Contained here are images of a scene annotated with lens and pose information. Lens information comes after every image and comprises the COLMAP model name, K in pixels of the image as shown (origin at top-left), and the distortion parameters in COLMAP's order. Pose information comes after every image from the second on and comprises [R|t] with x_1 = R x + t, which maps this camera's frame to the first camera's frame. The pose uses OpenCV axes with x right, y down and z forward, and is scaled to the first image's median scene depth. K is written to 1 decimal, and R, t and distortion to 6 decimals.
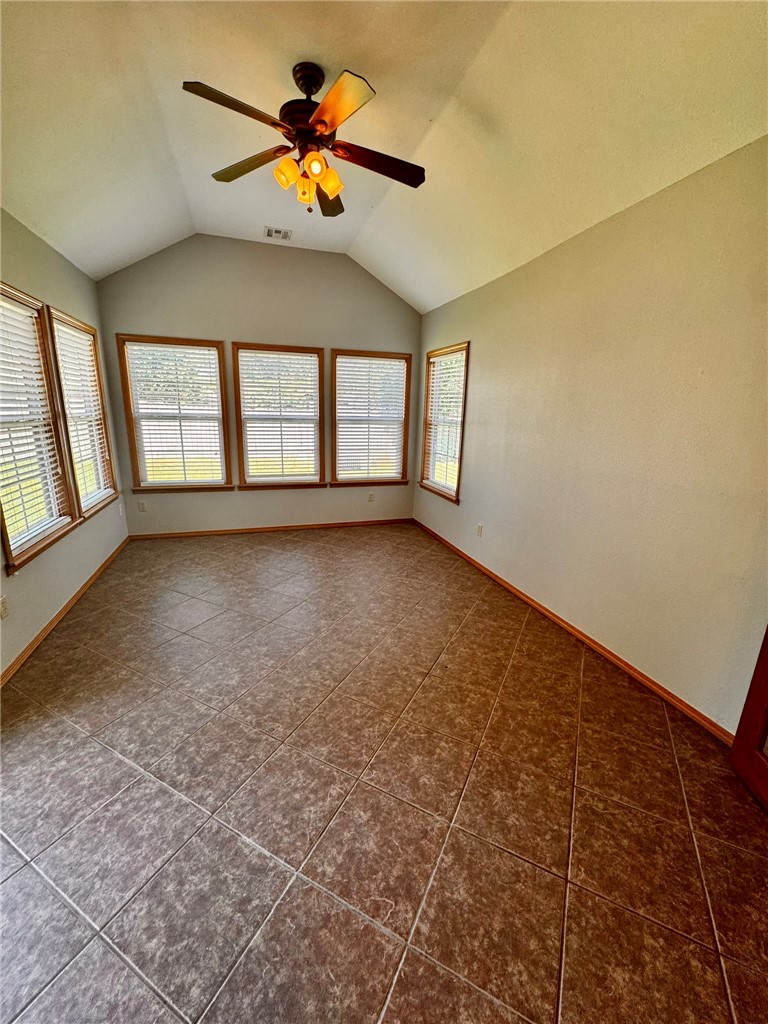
lens RADIAL K [[410.6, 0, 383.0], [0, 410.6, 511.5], [0, 0, 1]] dist [-0.002840, -0.000520]
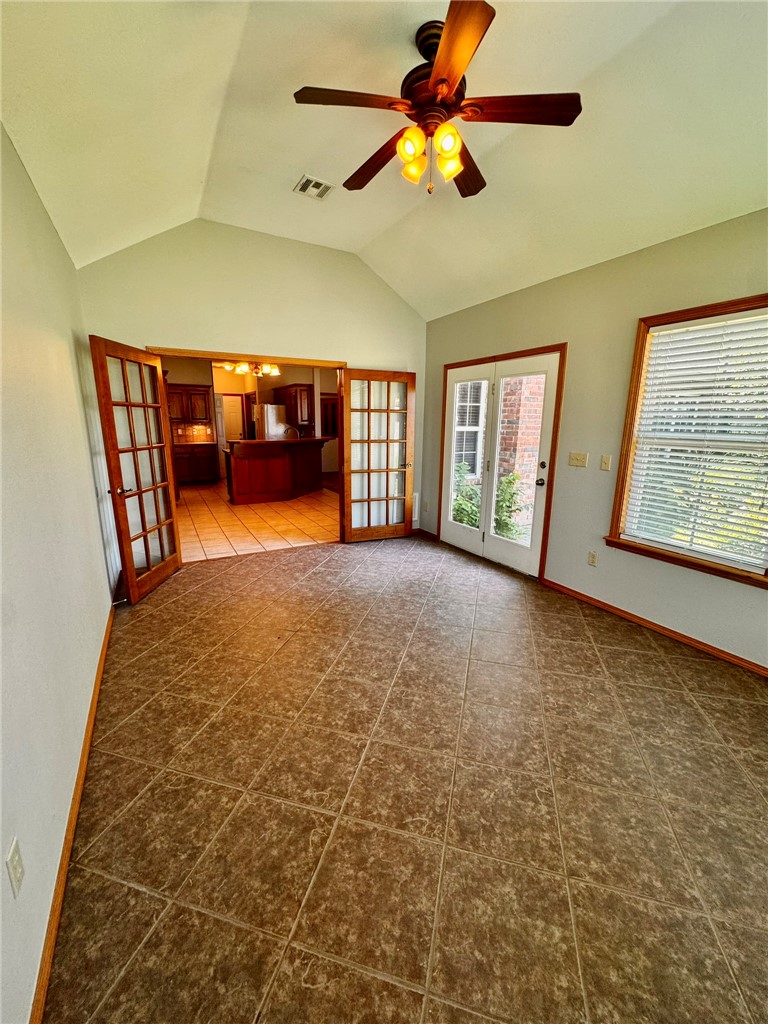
lens RADIAL K [[410.6, 0, 385.5], [0, 410.6, 513.2], [0, 0, 1]] dist [-0.002840, -0.000520]
pose [[-0.977593, 0.013238, -0.210086, 0.098195], [-0.082423, 0.894262, 0.439889, -0.451855], [0.193695, 0.447348, -0.873133, 1.874211]]
